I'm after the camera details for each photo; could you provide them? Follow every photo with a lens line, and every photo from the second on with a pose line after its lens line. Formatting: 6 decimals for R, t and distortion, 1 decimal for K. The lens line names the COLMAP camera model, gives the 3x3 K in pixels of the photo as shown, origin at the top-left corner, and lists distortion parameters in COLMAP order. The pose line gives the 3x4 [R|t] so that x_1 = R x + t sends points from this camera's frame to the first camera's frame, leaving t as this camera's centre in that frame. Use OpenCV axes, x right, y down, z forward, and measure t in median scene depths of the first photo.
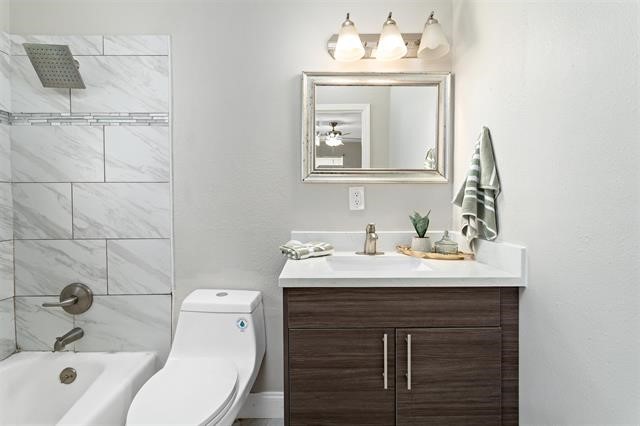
lens RADIAL K [[305.6, 0, 321.3], [0, 305.6, 202.1], [0, 0, 1]] dist [0.006437, 0.000573]
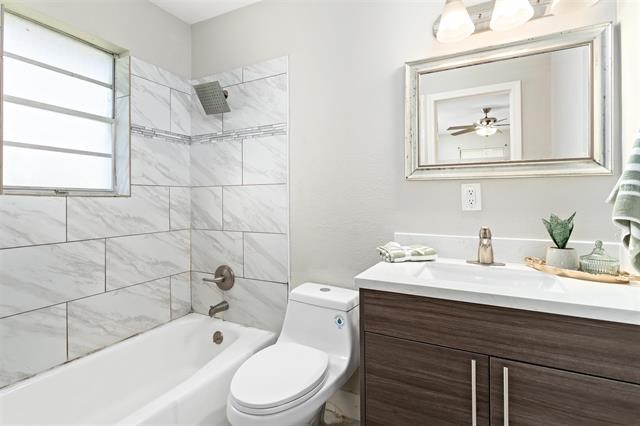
lens RADIAL K [[333.2, 0, 351.0], [0, 333.2, 195.0], [0, 0, 1]] dist [-0.000839, 0.000529]
pose [[0.880937, -0.009418, -0.473139, 0.305672], [-0.002212, 0.999709, -0.024019, 0.005686], [0.473228, 0.022206, 0.880660, 0.032299]]
